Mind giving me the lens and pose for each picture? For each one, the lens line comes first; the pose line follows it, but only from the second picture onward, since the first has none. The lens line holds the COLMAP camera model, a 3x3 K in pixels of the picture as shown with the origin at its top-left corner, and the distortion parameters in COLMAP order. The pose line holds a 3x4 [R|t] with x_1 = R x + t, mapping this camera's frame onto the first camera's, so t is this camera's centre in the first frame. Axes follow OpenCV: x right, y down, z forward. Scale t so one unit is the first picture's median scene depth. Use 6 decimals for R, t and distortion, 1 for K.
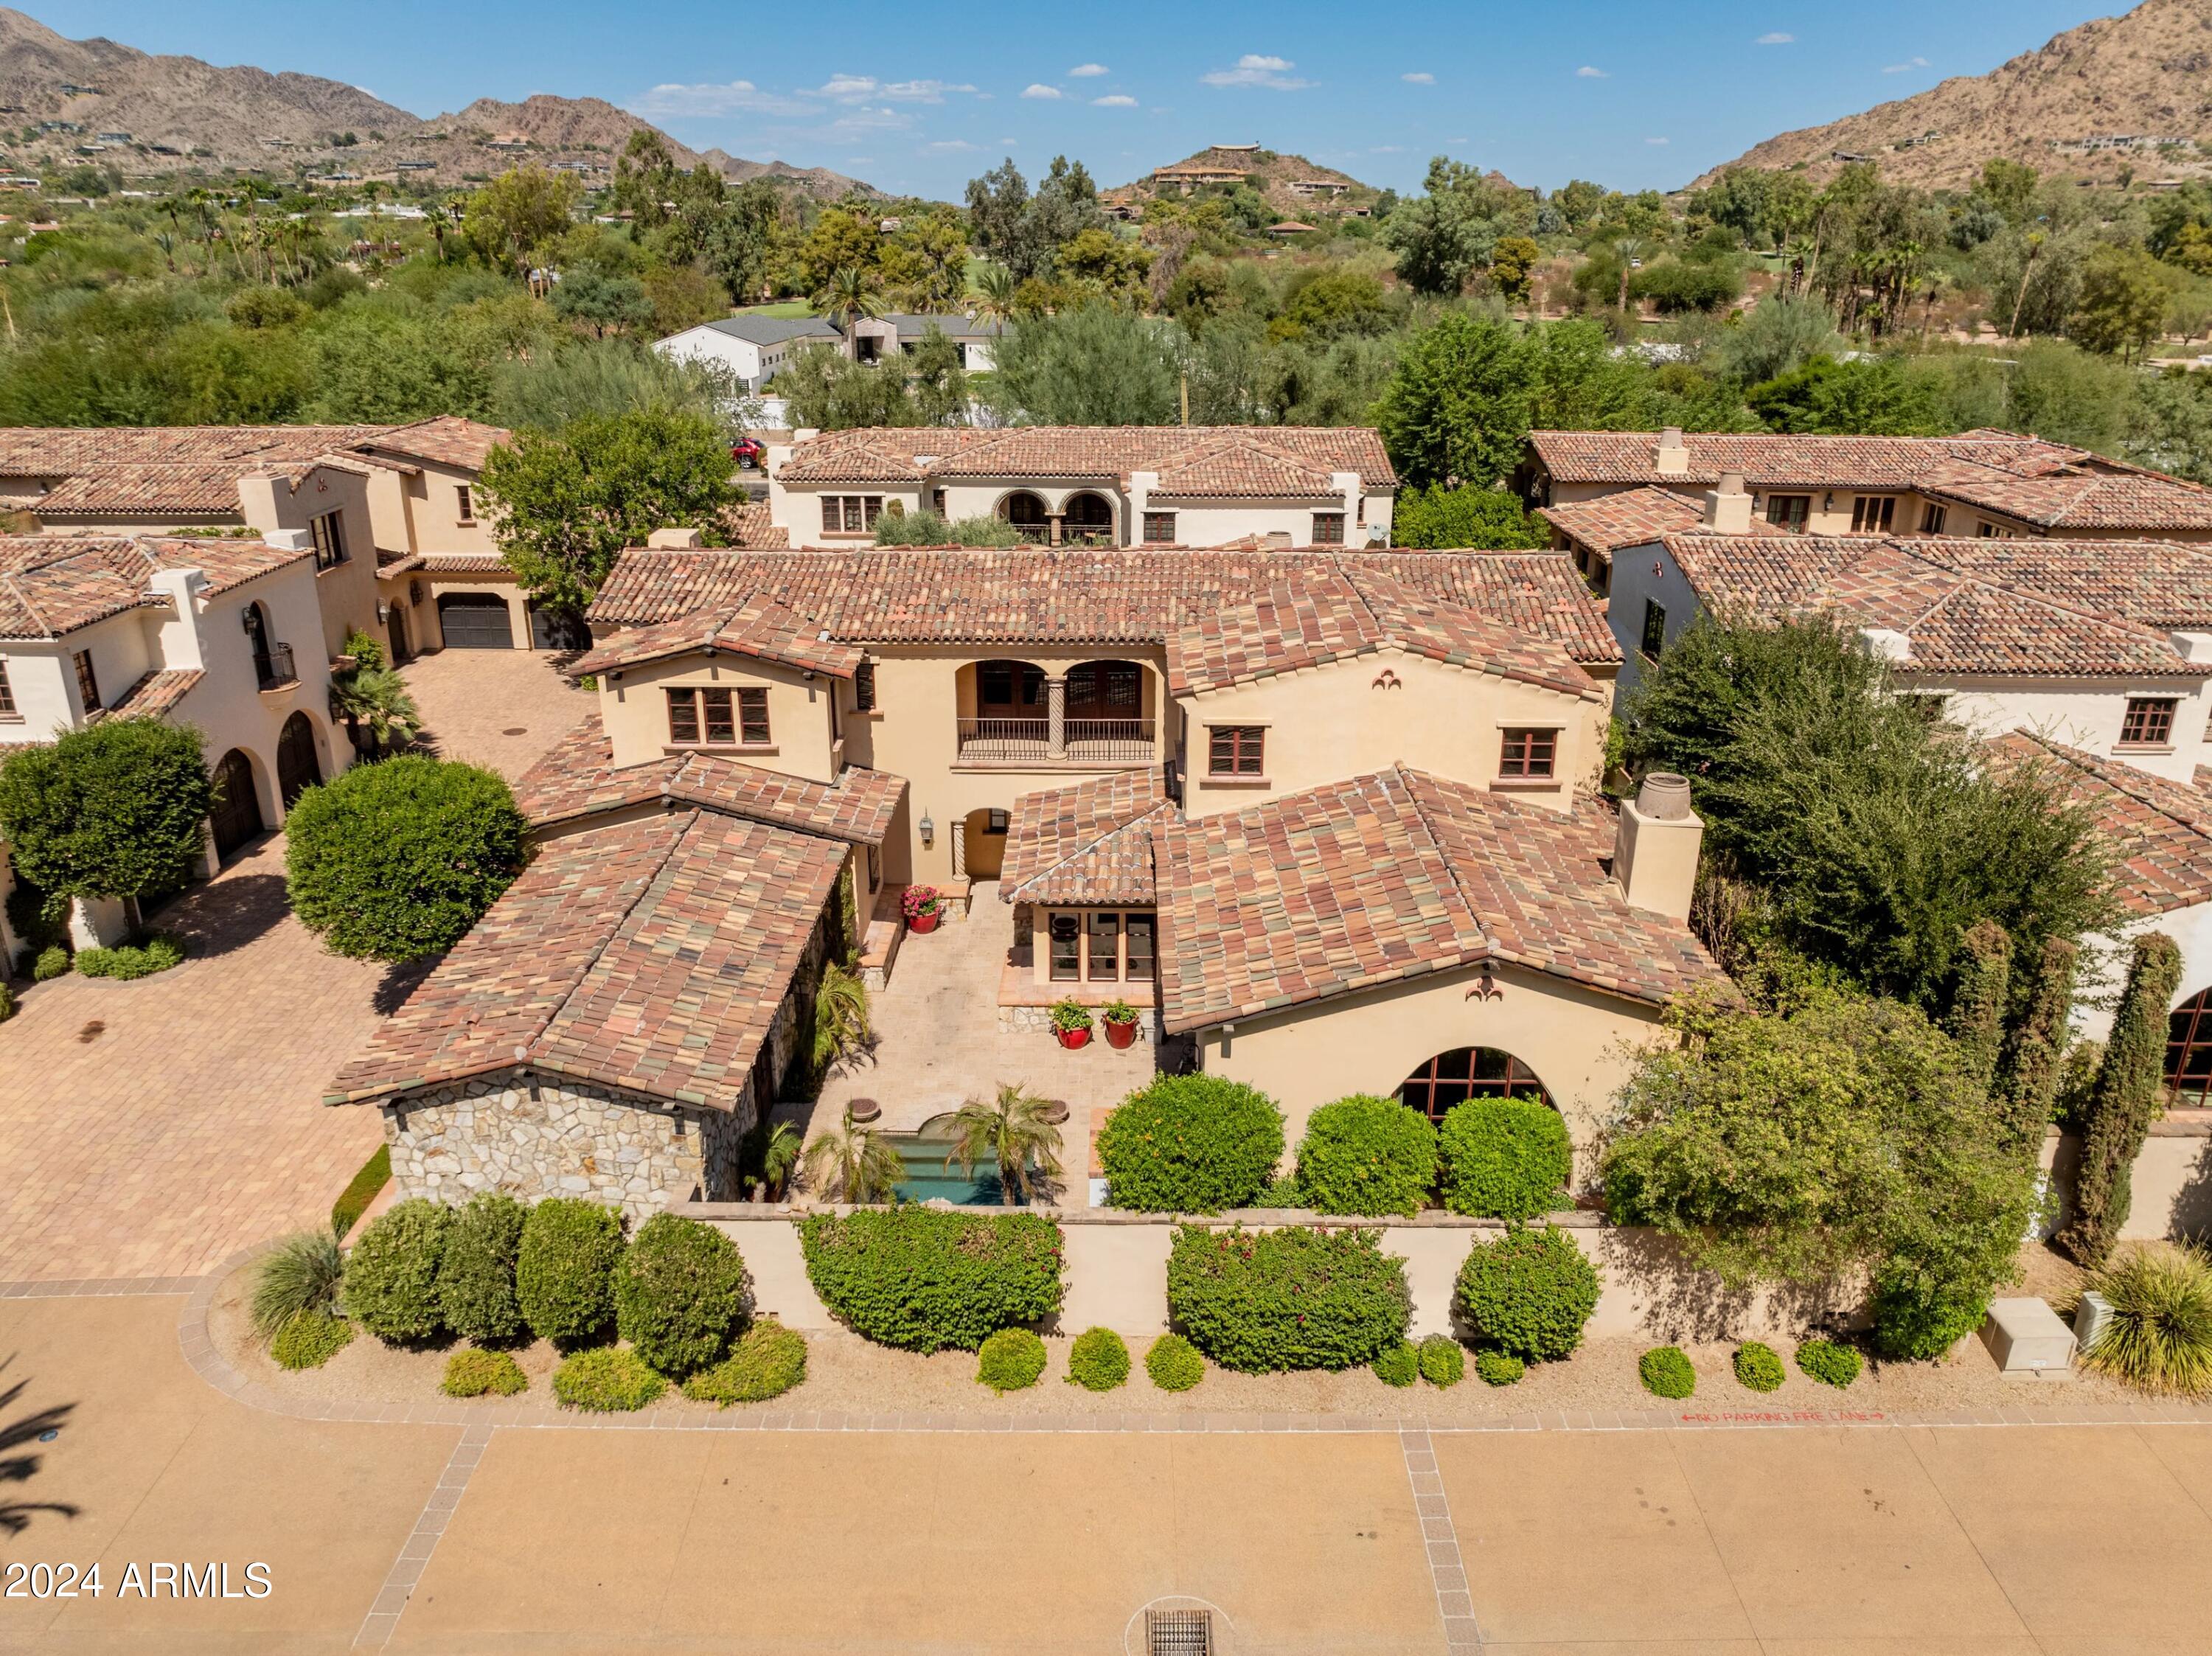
lens RADIAL K [[1569.1, 0, 1106.0], [0, 1569.1, 828.0], [0, 0, 1]] dist [-0.062951, 0.041378]
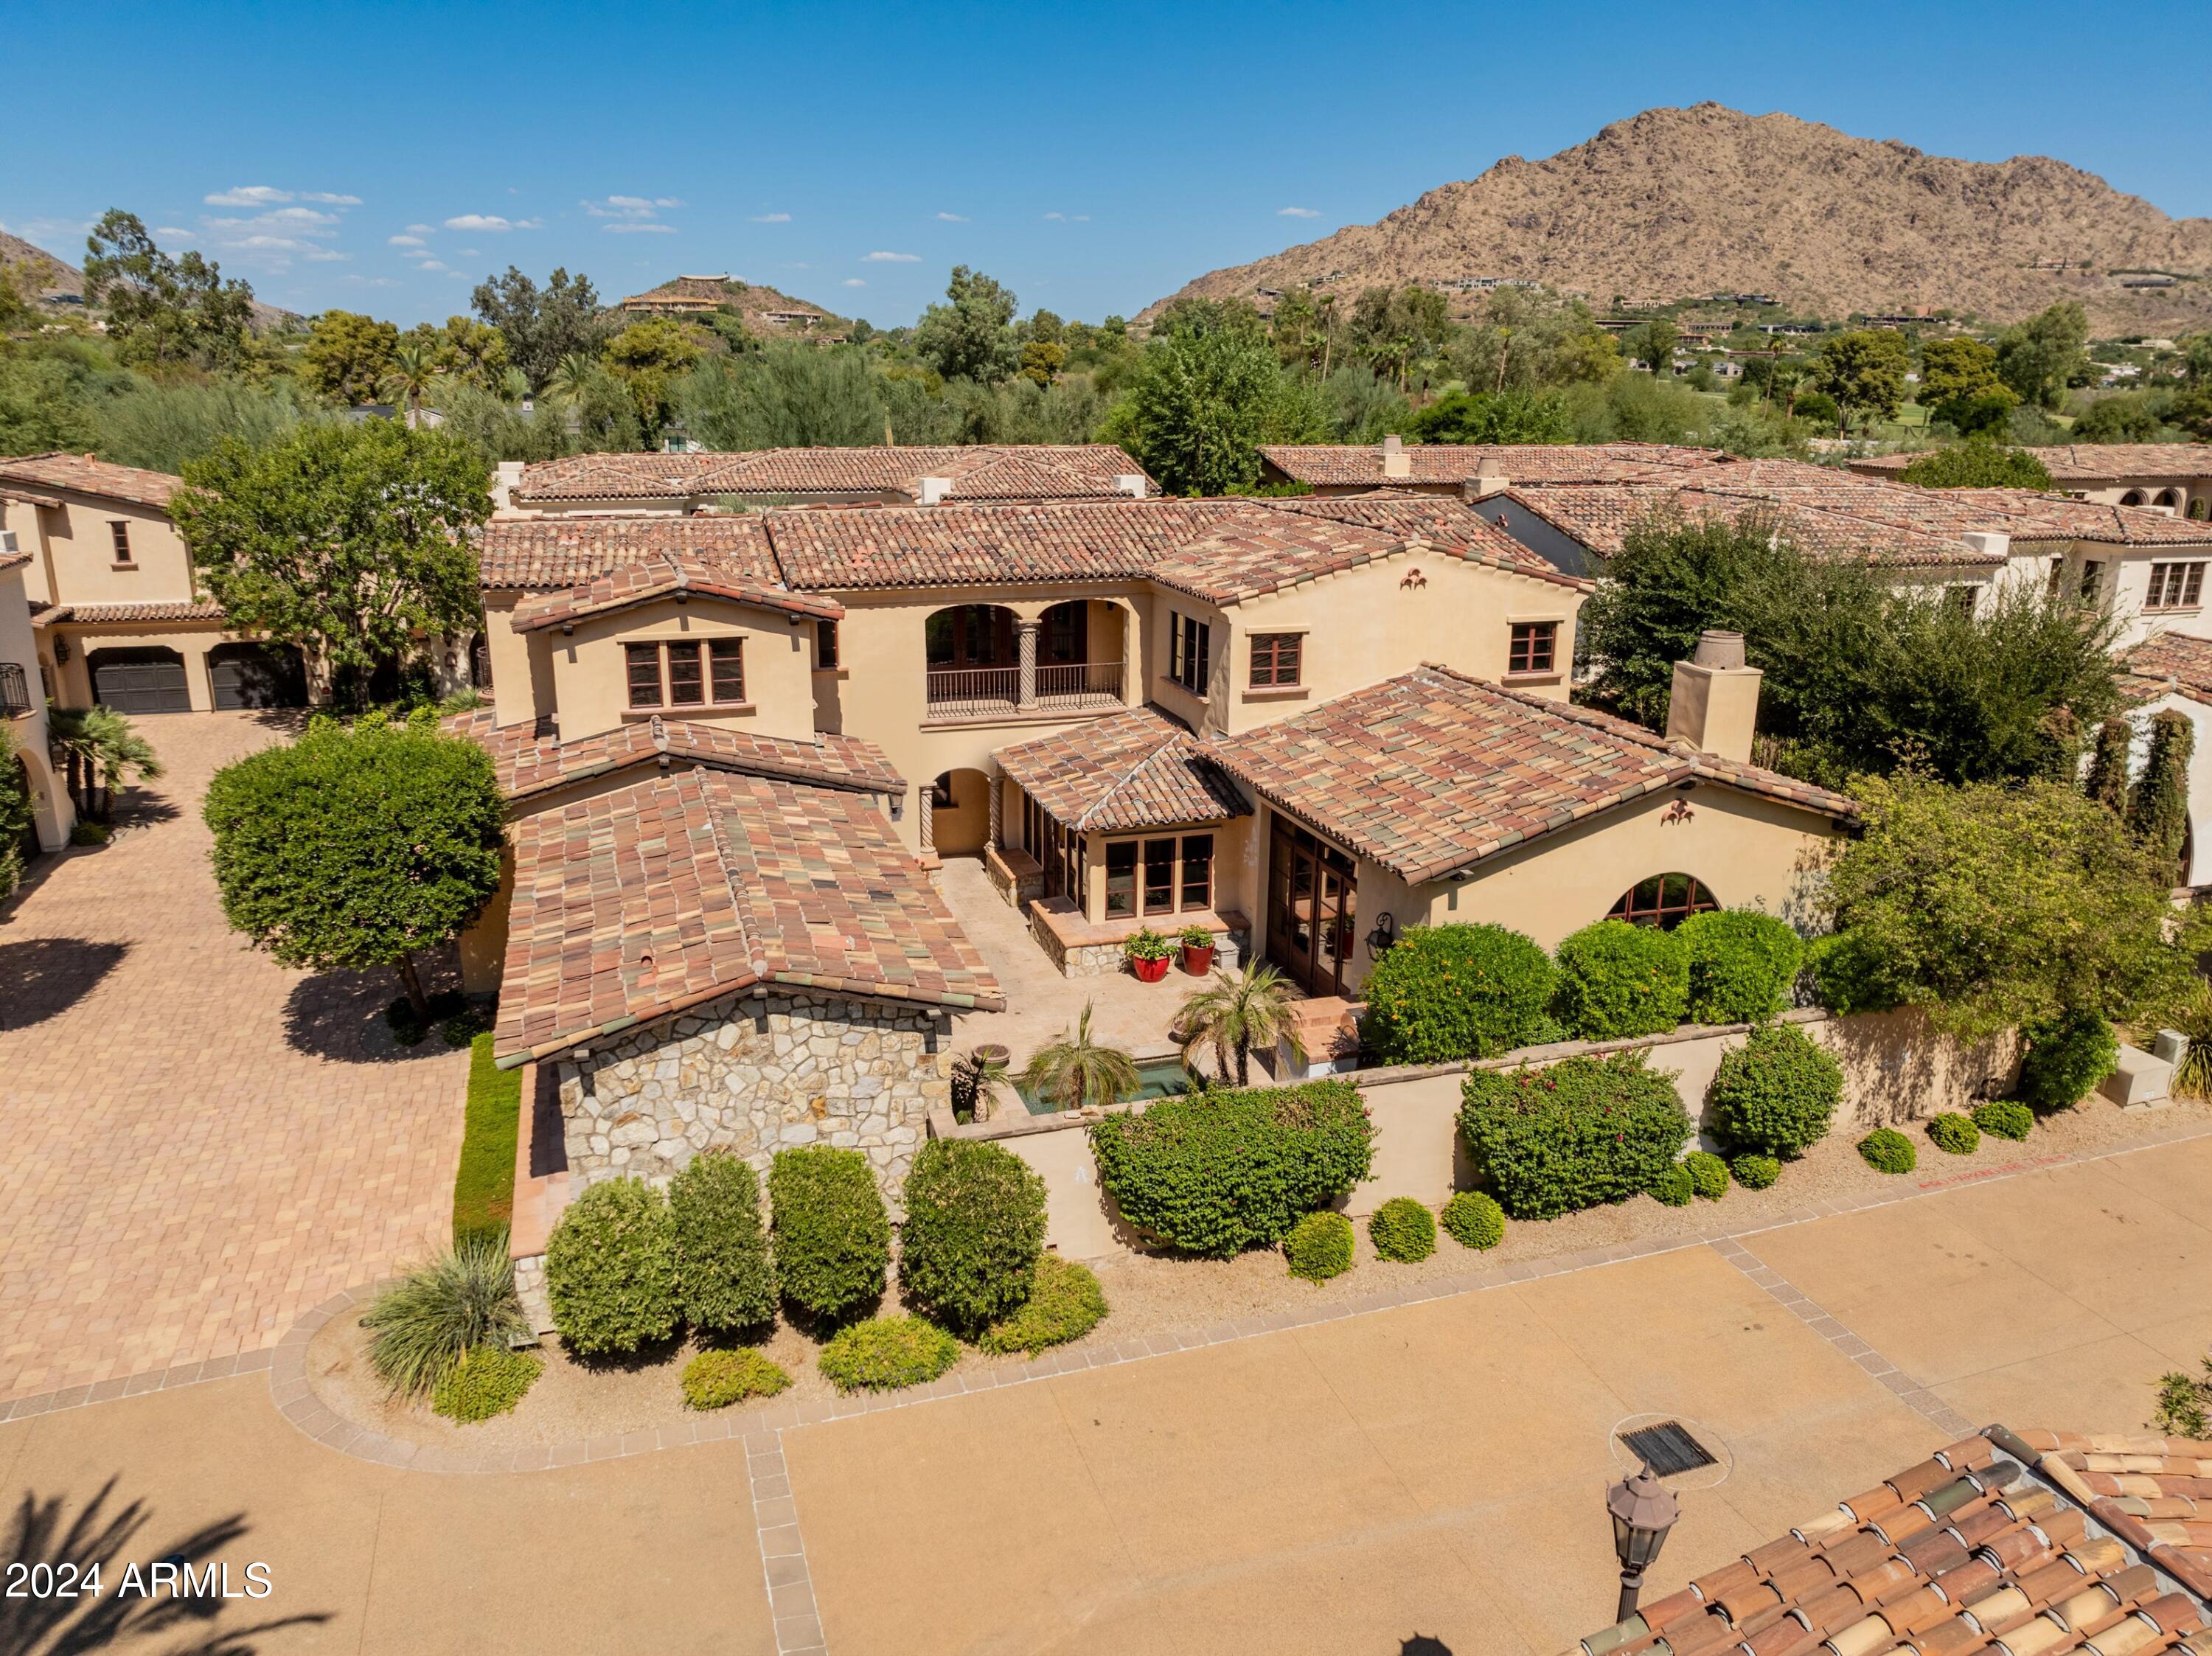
lens RADIAL K [[1569.1, 0, 1106.0], [0, 1569.1, 828.0], [0, 0, 1]] dist [-0.062951, 0.041378]
pose [[0.948010, -0.085691, 0.306488, -0.180746], [0.109182, 0.992191, -0.060309, 0.056602], [-0.298926, 0.090637, 0.949962, 0.058711]]
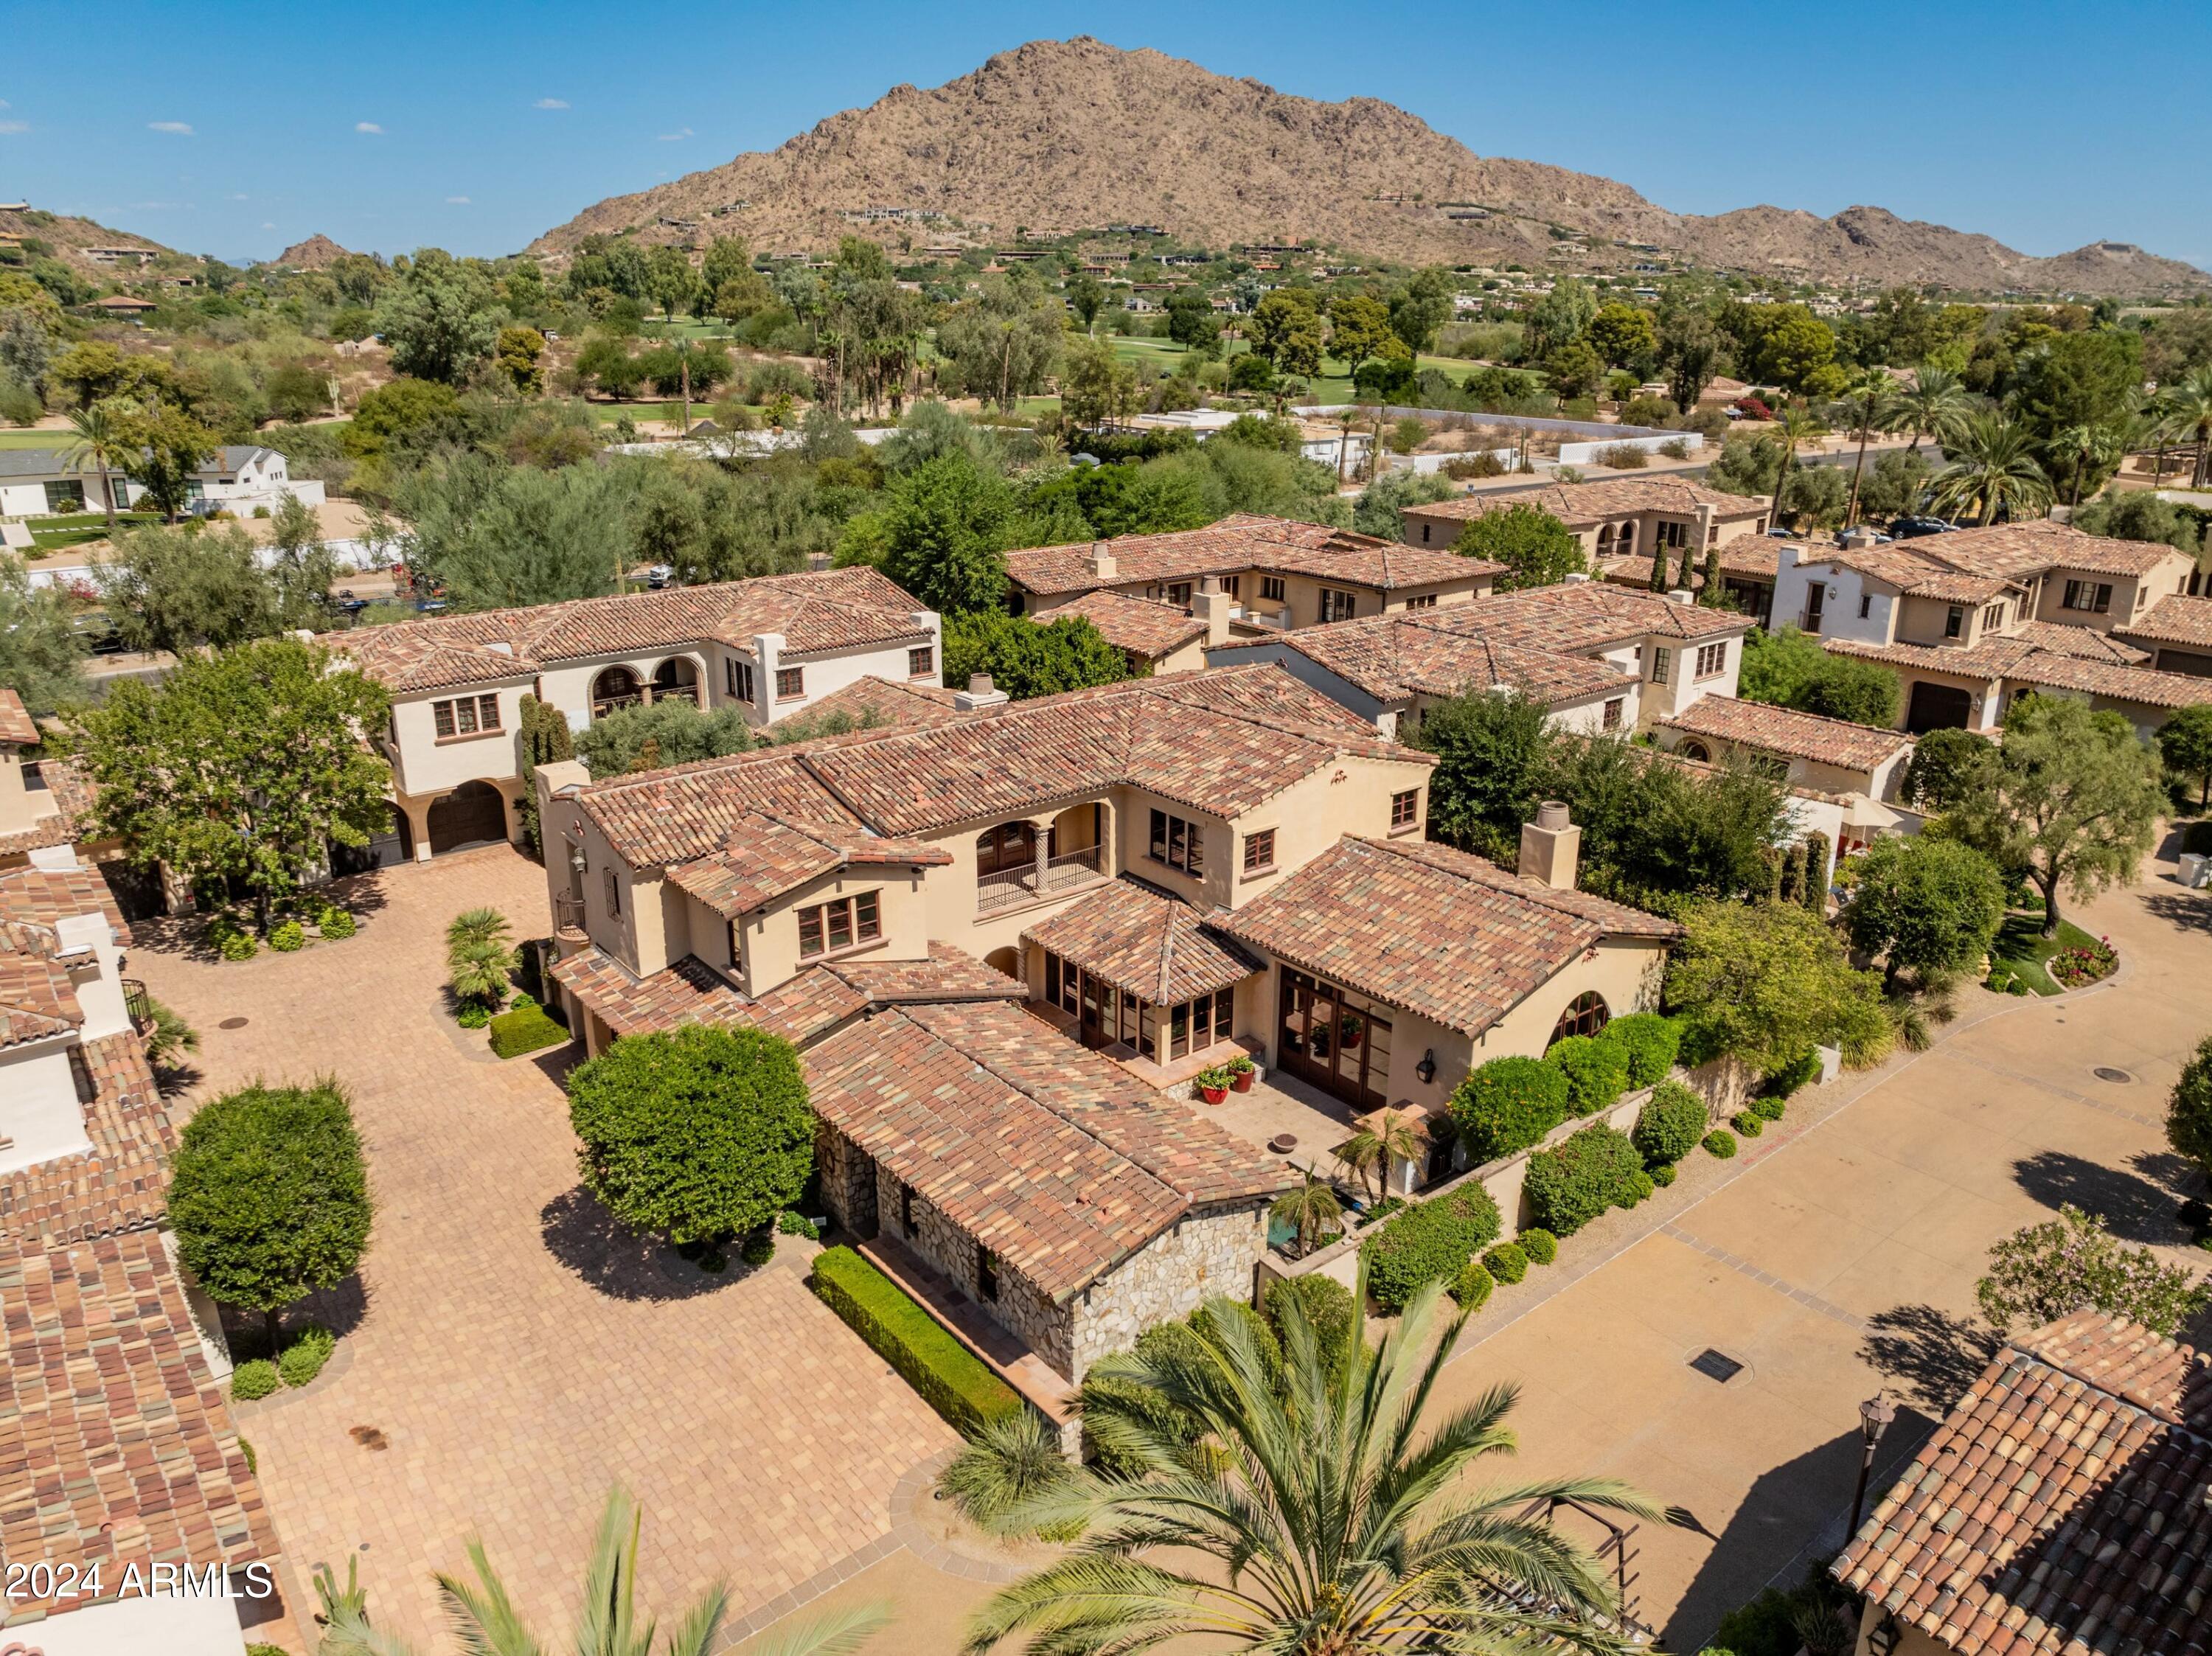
lens RADIAL K [[1570.4, 0, 1106.0], [0, 1570.4, 828.0], [0, 0, 1]] dist [-0.038882, 0.006515]
pose [[0.773546, -0.205635, 0.599451, -0.449823], [0.226178, 0.973181, 0.041974, -0.084558], [-0.592006, 0.103114, 0.799310, 0.001835]]
